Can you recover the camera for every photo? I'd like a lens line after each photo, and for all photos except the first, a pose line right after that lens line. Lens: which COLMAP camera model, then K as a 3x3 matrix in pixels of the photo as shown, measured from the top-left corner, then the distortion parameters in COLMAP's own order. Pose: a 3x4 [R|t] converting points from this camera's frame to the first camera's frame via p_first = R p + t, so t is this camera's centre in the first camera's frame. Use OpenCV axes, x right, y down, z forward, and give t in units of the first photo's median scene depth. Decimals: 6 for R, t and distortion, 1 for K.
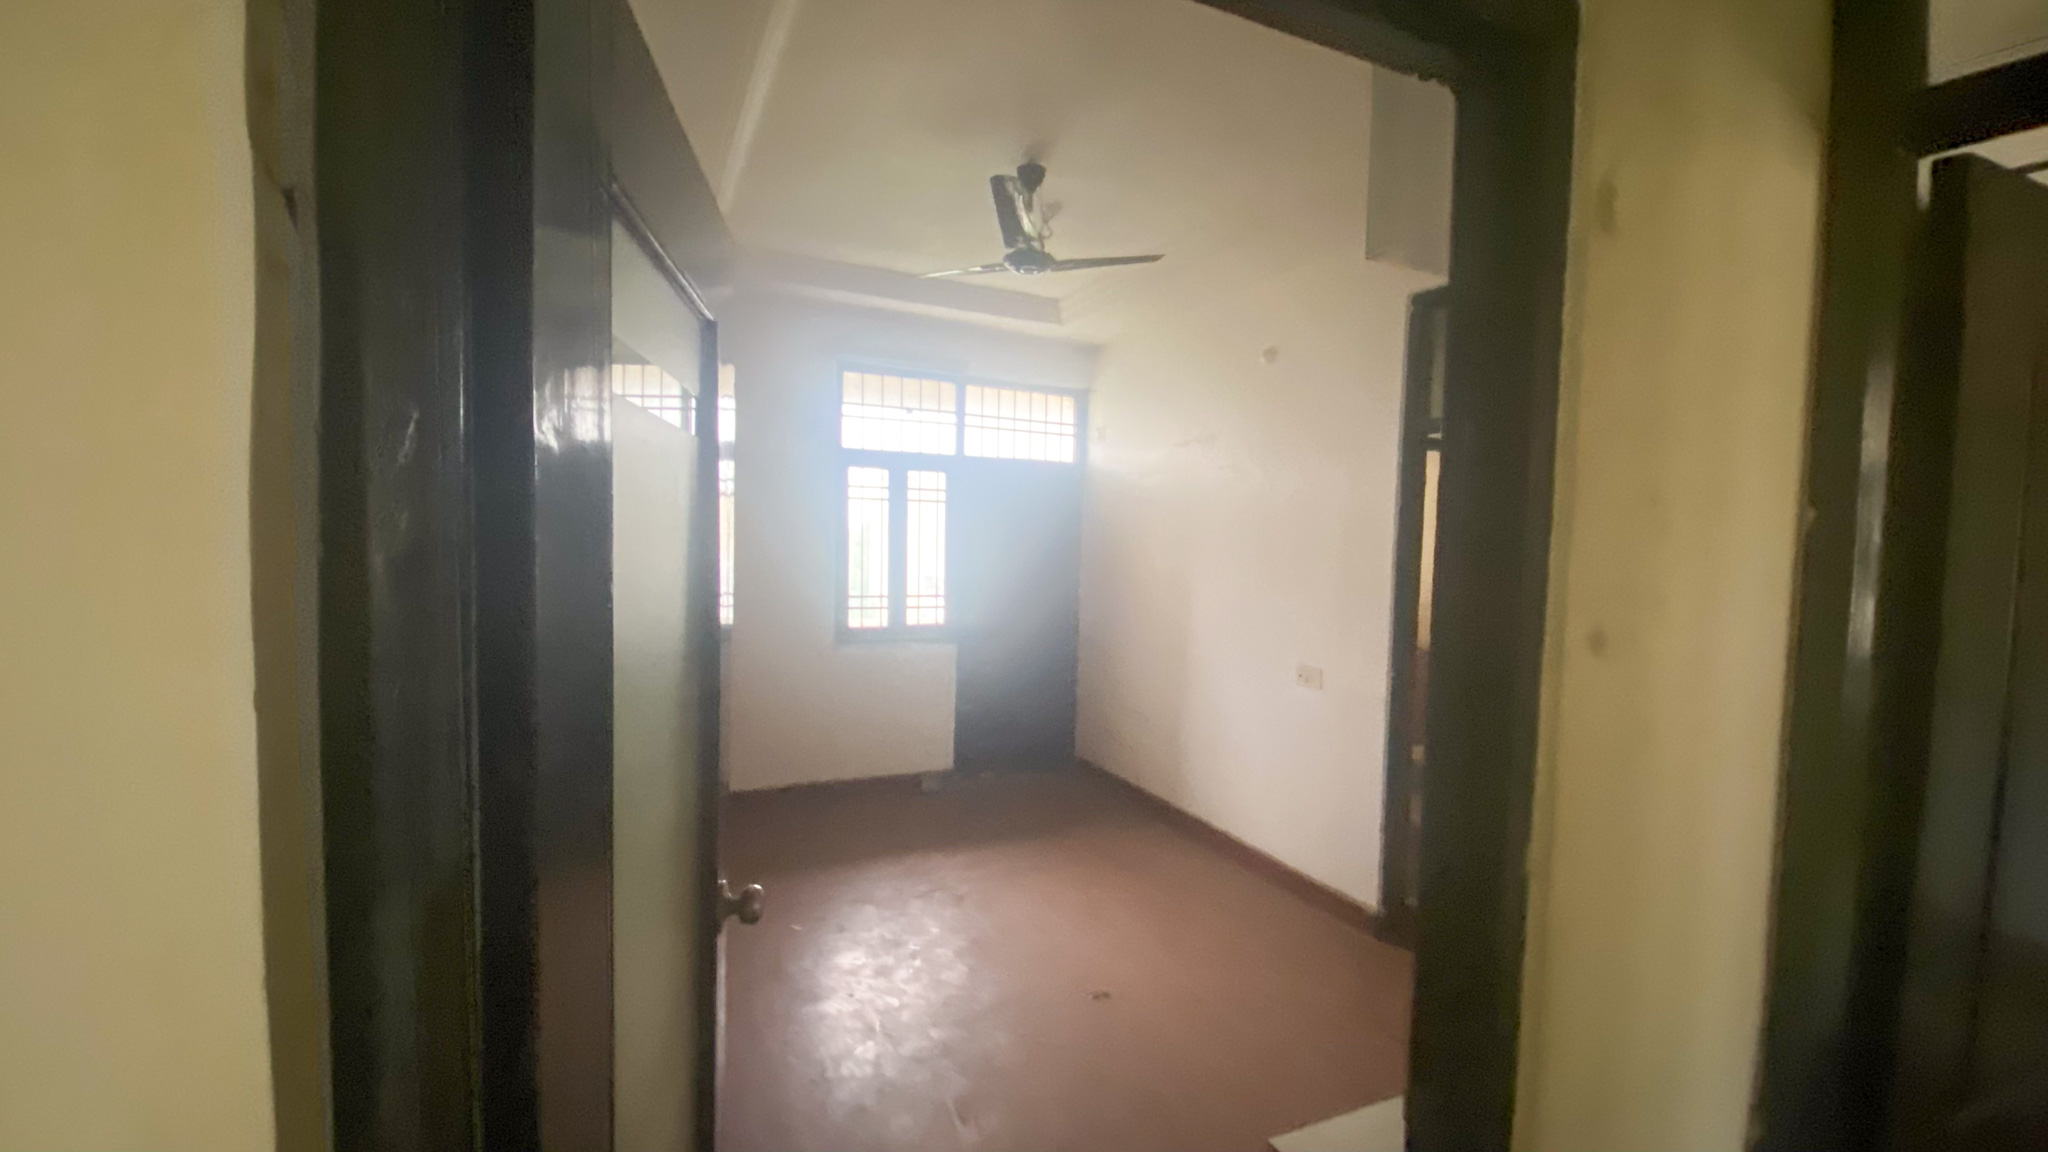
lens RADIAL K [[850.4, 0, 1024.0], [0, 850.4, 576.0], [0, 0, 1]] dist [0.056464, -0.042245]
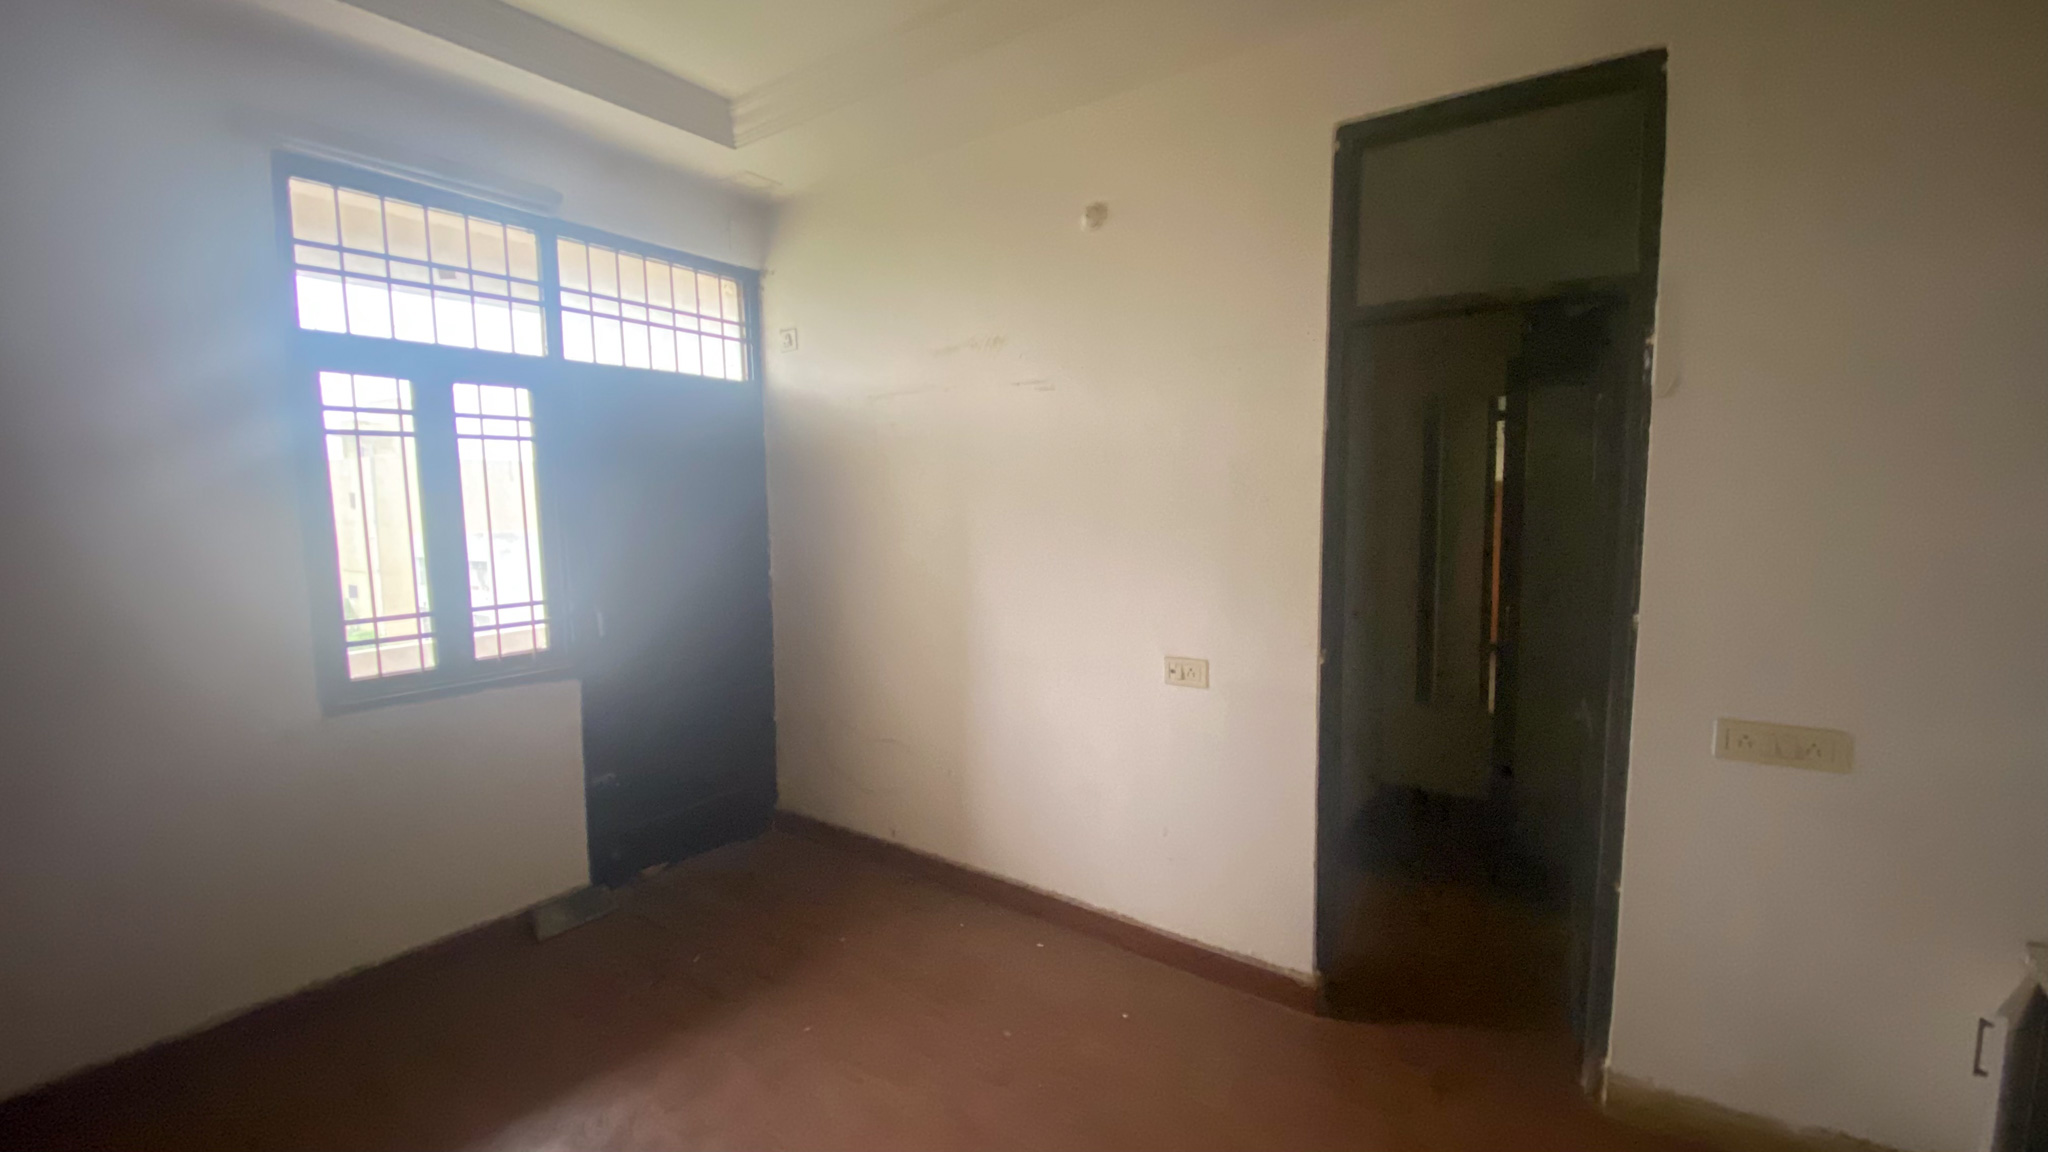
lens RADIAL K [[850.4, 0, 1024.0], [0, 850.4, 576.0], [0, 0, 1]] dist [0.056464, -0.042245]
pose [[0.870969, -0.082980, 0.484281, -0.095026], [0.059452, 0.996192, 0.063771, -0.012637], [-0.487728, -0.026751, 0.872586, 0.327245]]
